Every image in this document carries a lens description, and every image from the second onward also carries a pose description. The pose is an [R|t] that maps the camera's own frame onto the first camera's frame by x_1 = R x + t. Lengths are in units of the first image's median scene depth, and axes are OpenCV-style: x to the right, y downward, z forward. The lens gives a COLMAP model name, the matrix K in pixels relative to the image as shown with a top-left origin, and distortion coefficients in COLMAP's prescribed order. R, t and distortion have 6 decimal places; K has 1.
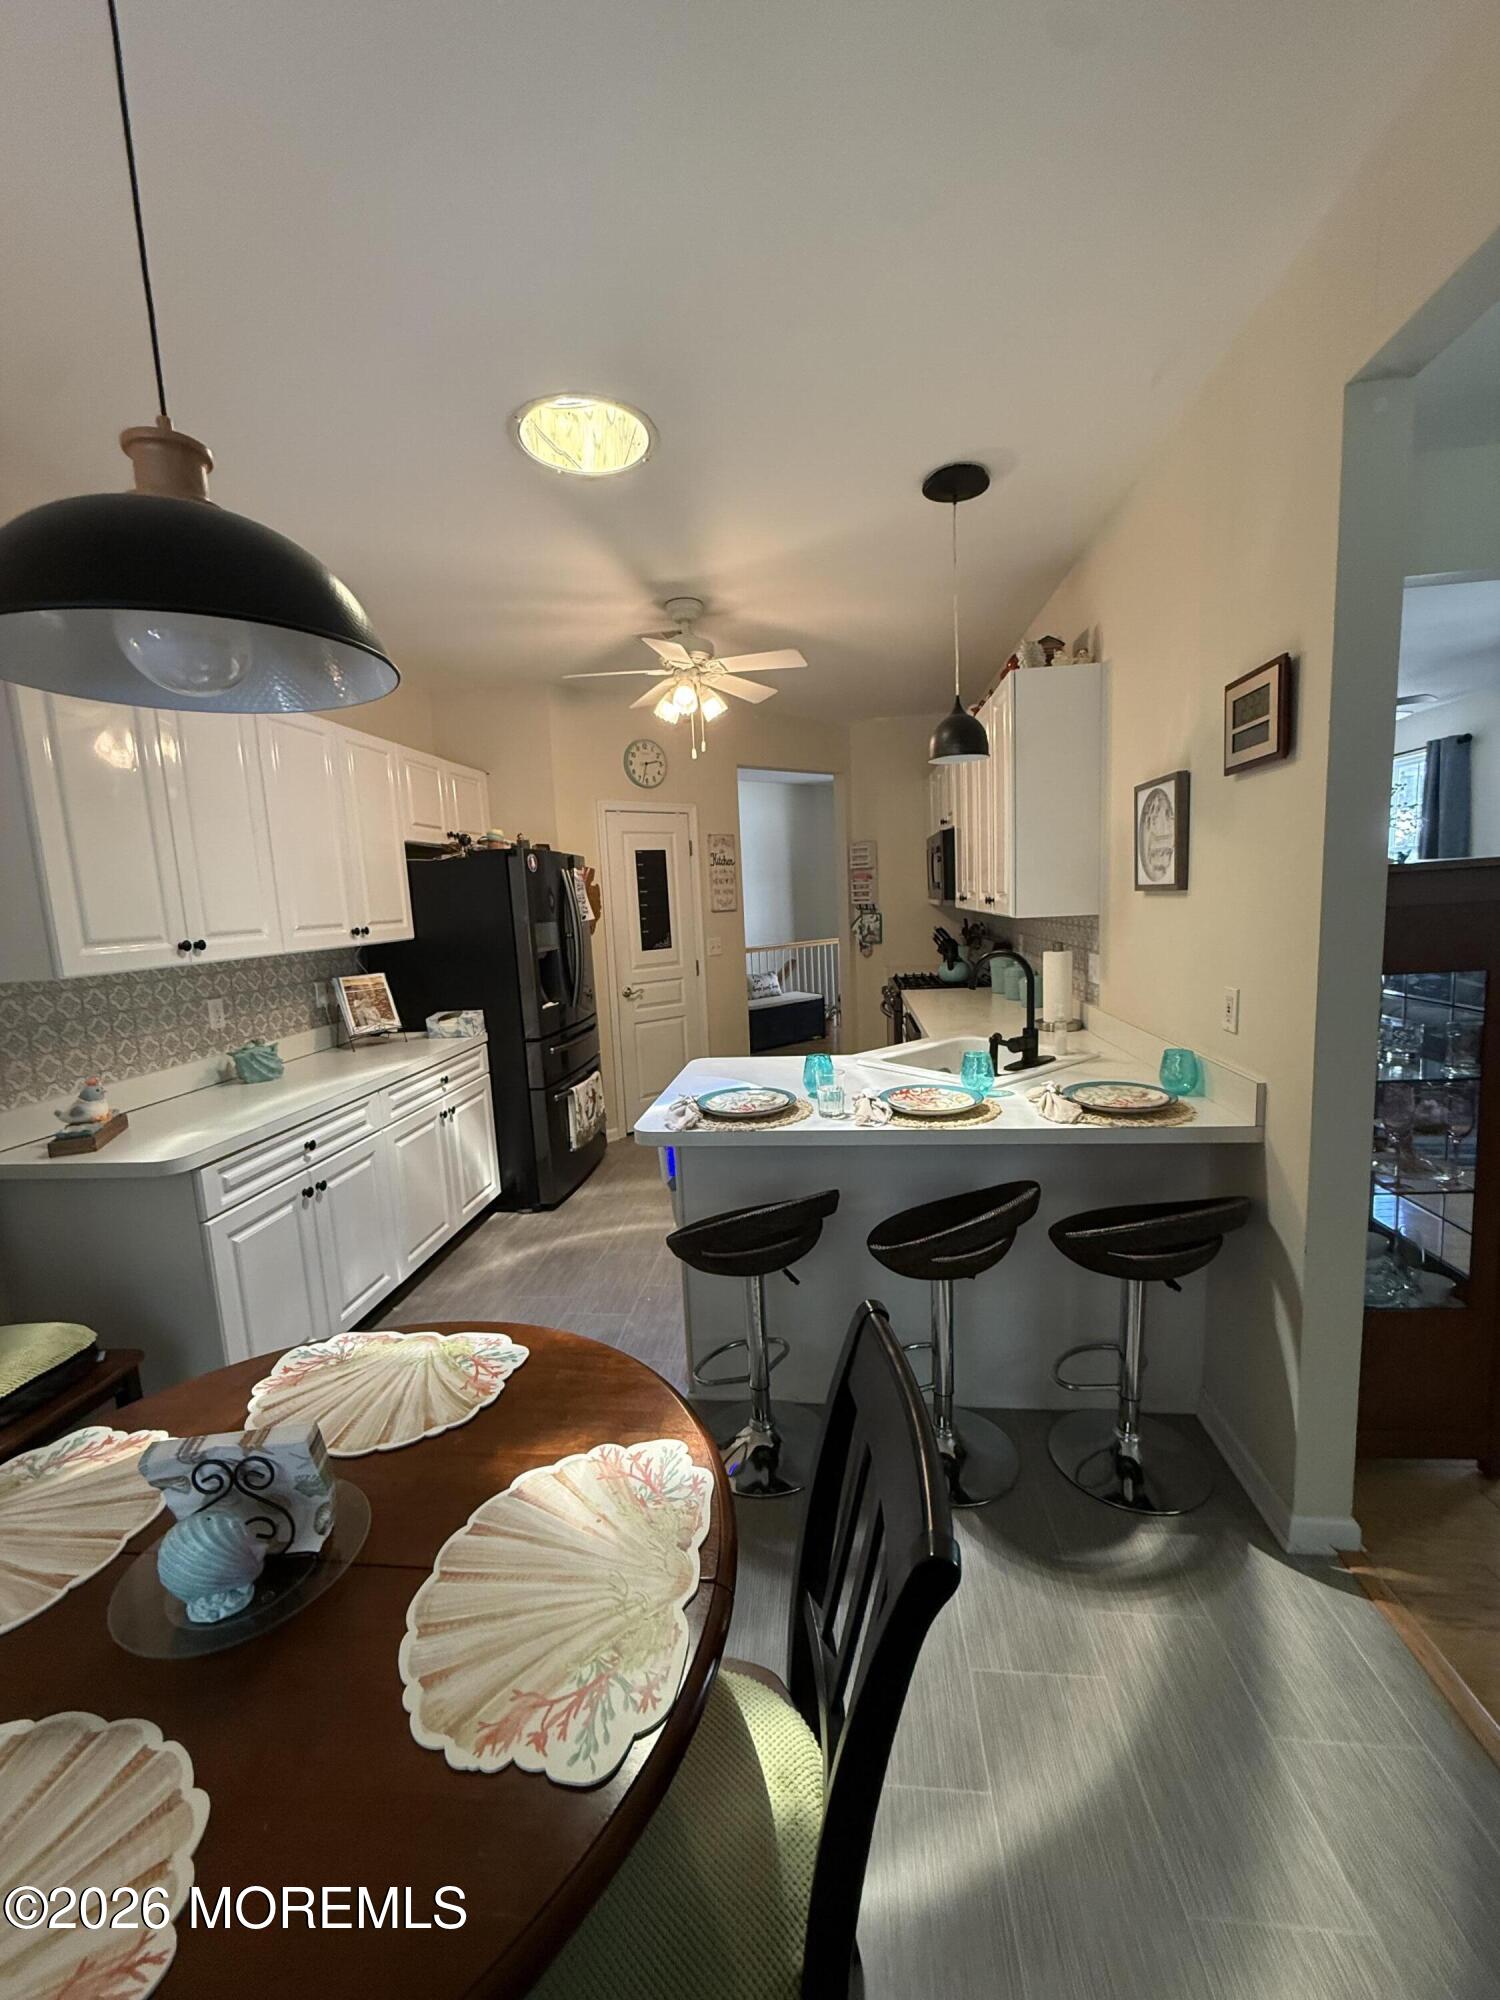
lens RADIAL K [[797.3, 0, 750.0], [0, 797.3, 1000.0], [0, 0, 1]] dist [0.001021, -0.000258]
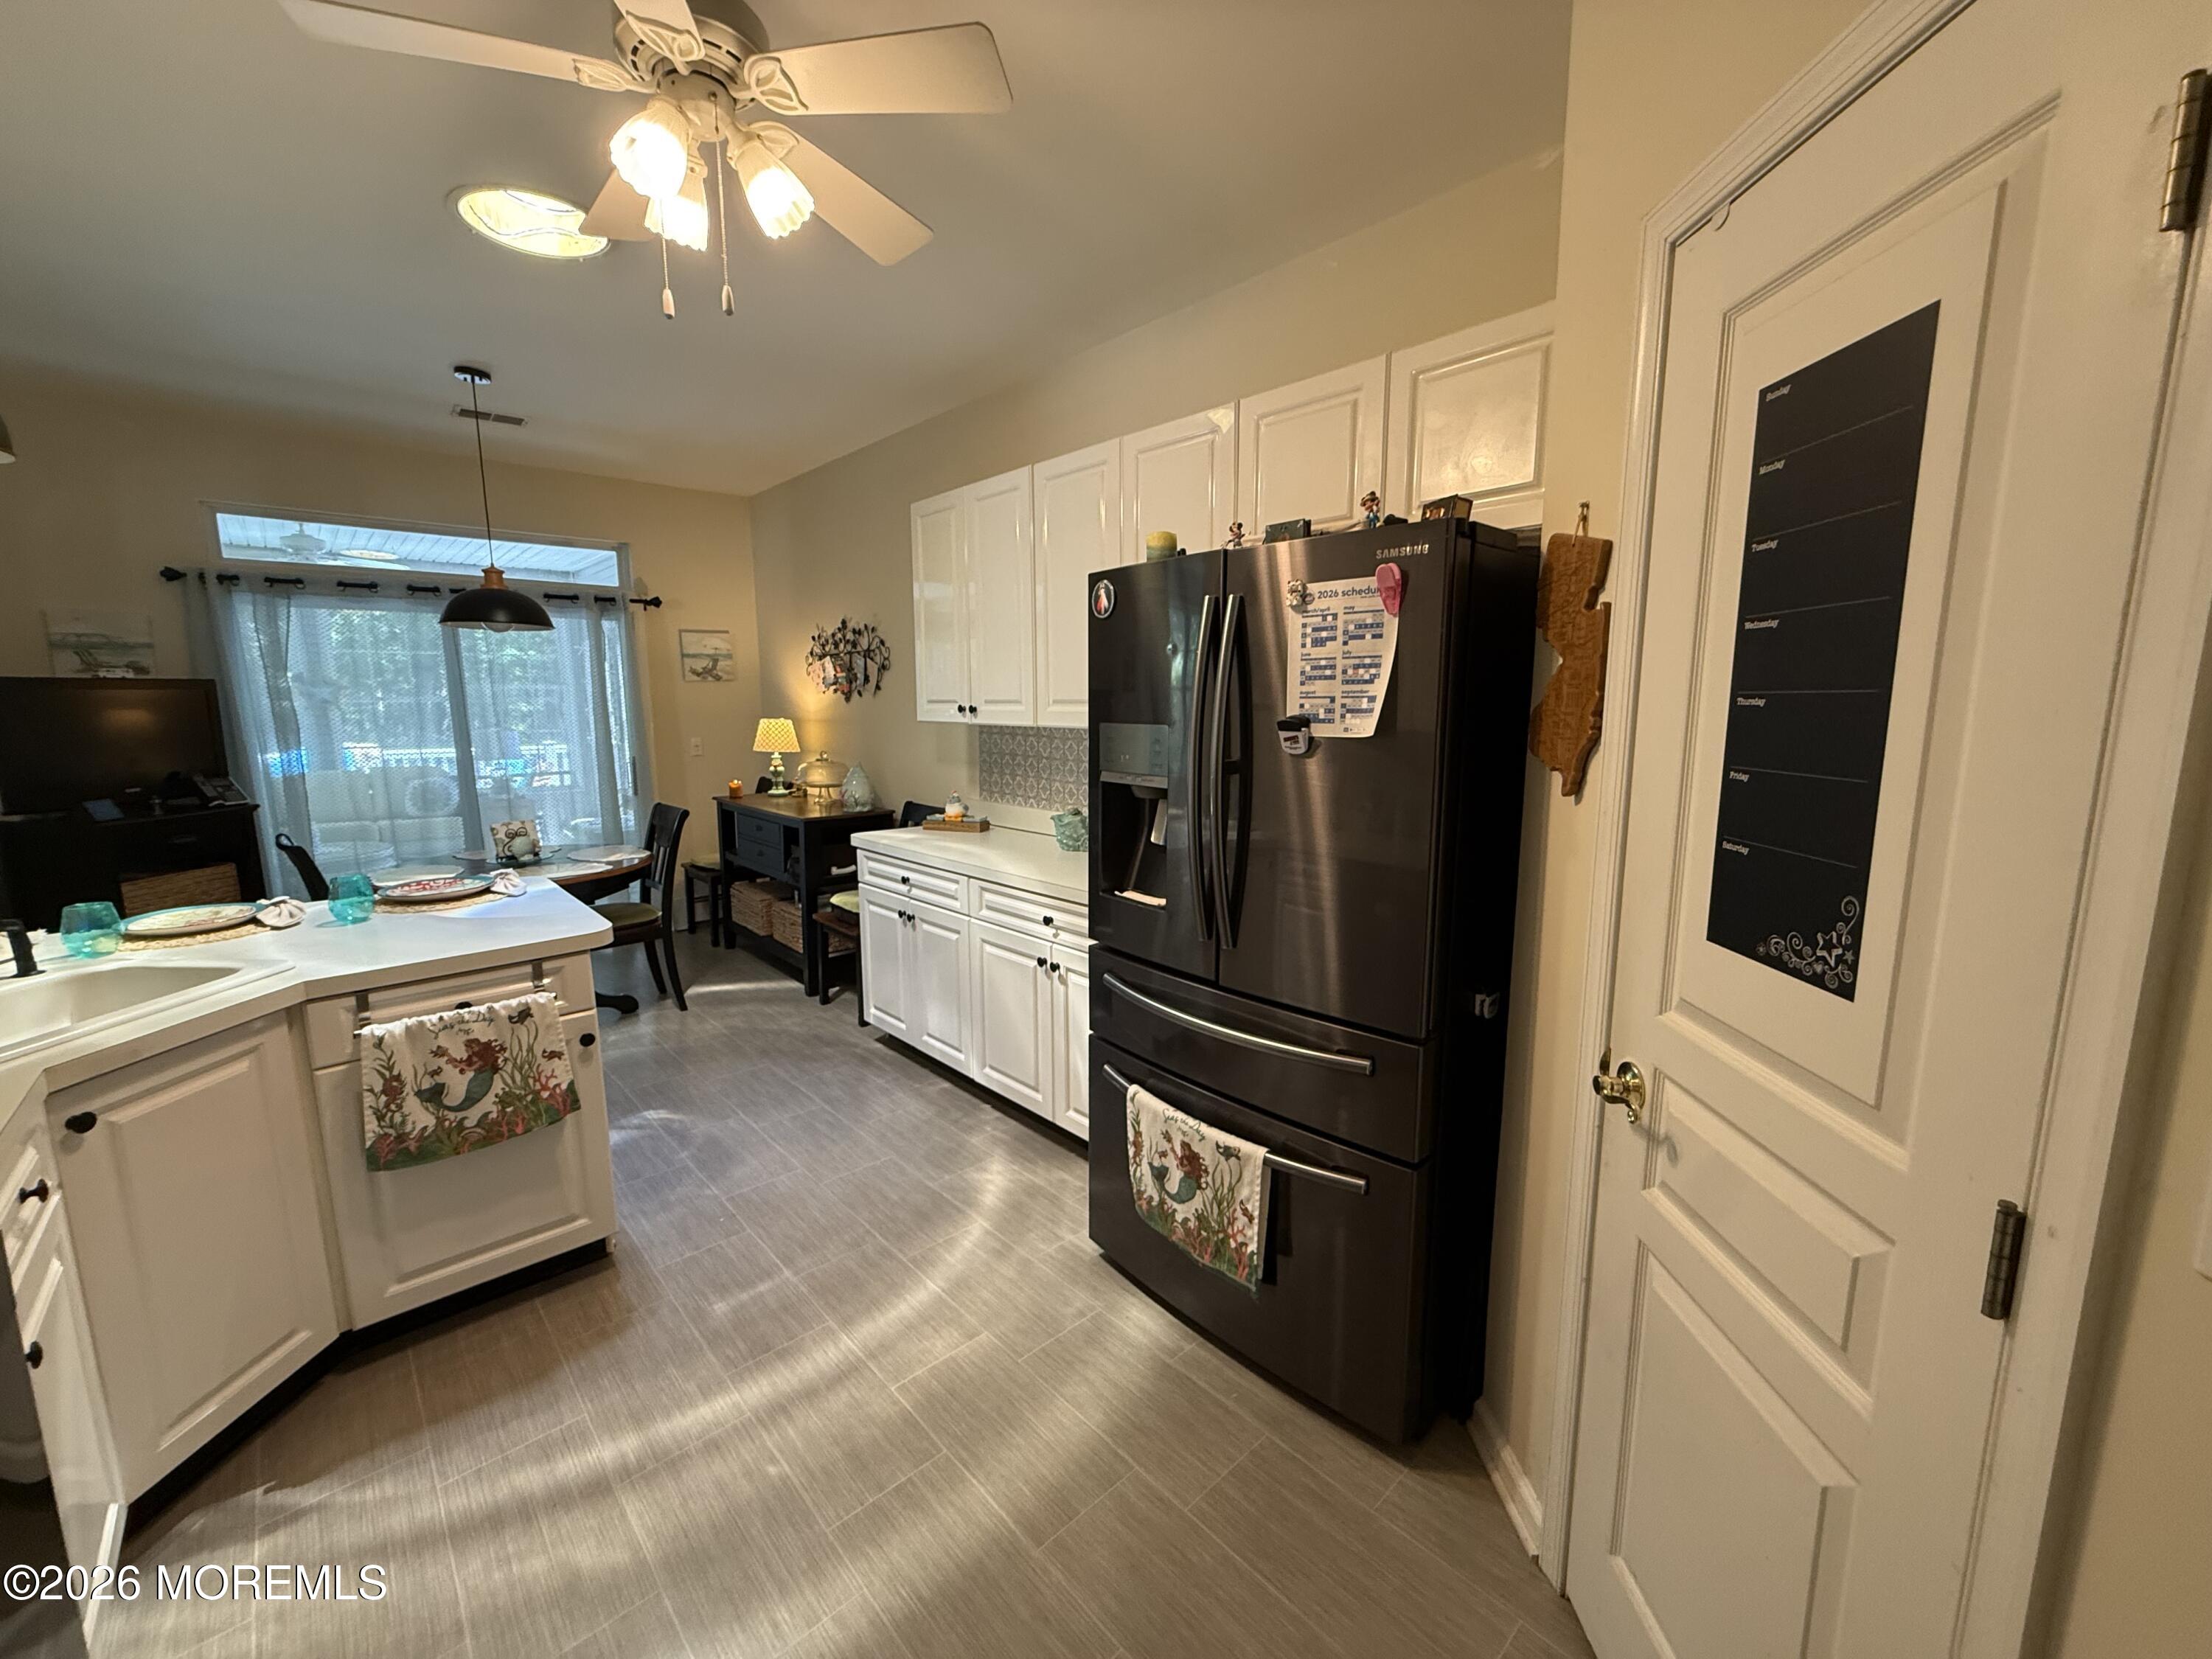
lens RADIAL K [[881.8, 0, 1106.0], [0, 881.8, 829.5], [0, 0, 1]] dist [0.001021, -0.000258]
pose [[-0.657311, 0.163760, -0.735612, 0.197958], [-0.061896, 0.961077, 0.269260, -0.241676], [0.751074, 0.222519, -0.621590, 1.819566]]
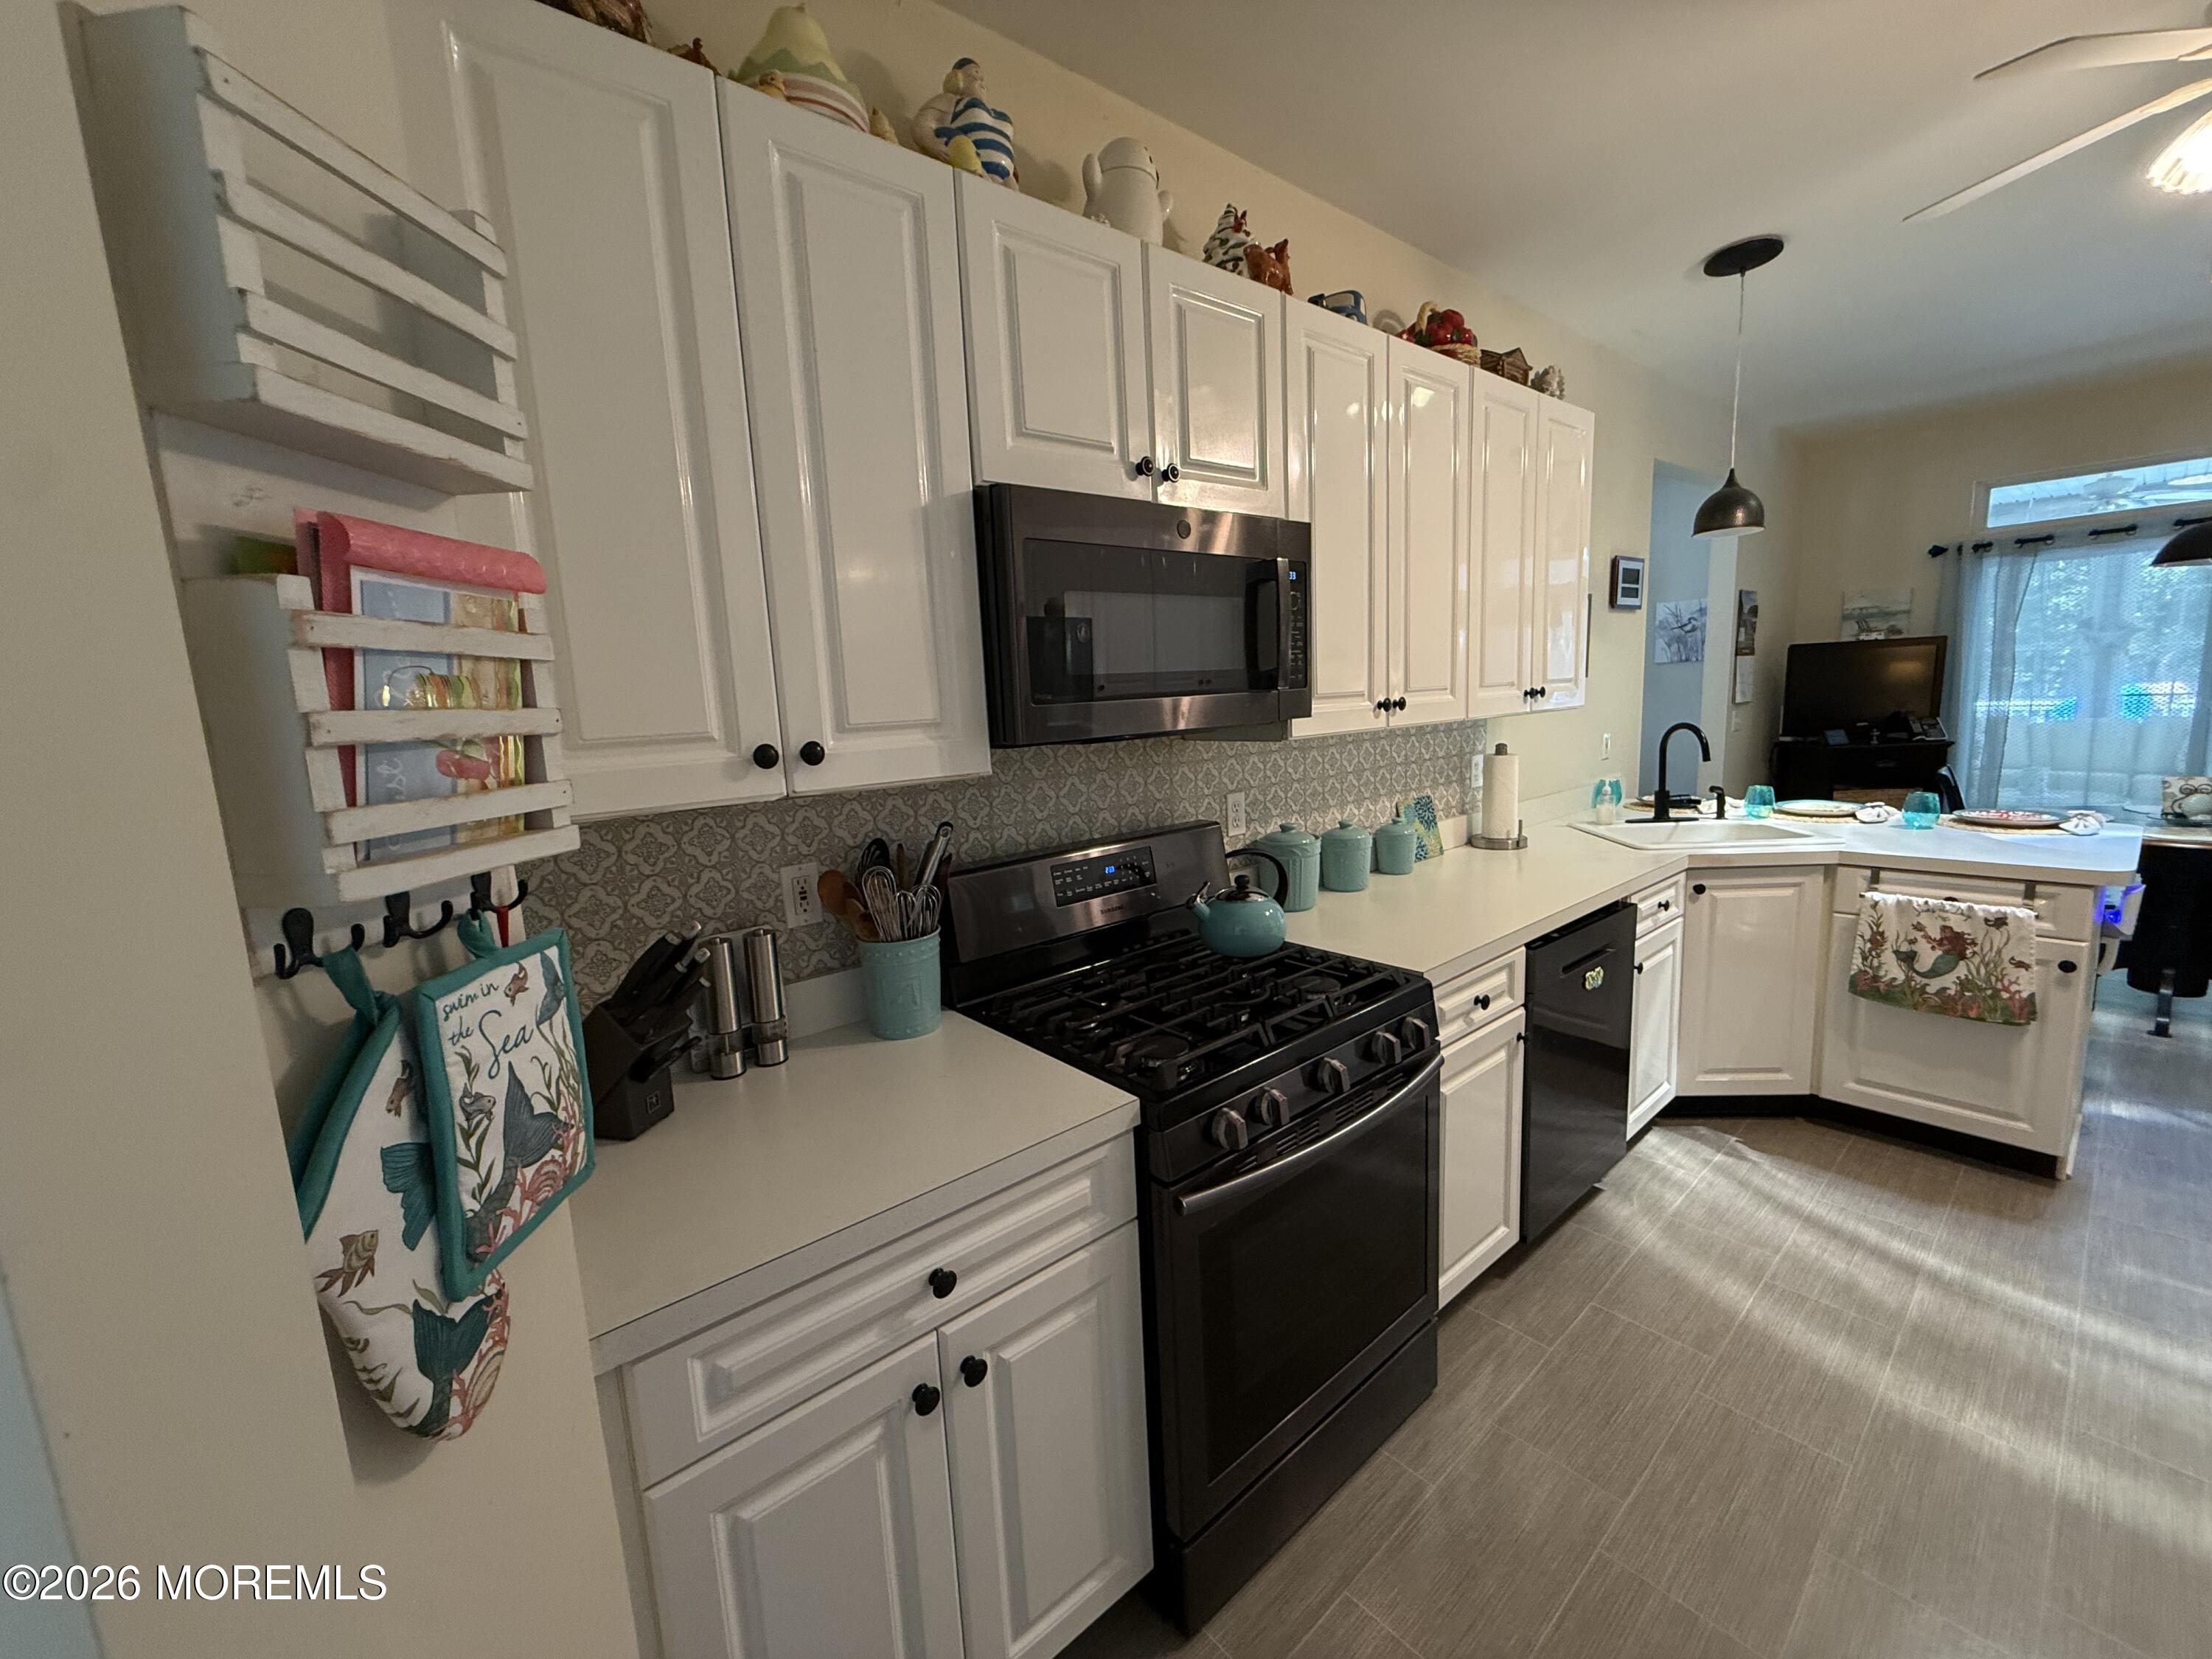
lens RADIAL K [[881.8, 0, 1106.0], [0, 881.8, 829.5], [0, 0, 1]] dist [0.001021, -0.000258]
pose [[-0.722607, -0.022650, 0.690888, 0.014221], [0.172640, 0.961878, 0.212101, -0.293816], [-0.669354, 0.272540, -0.691149, 2.250488]]
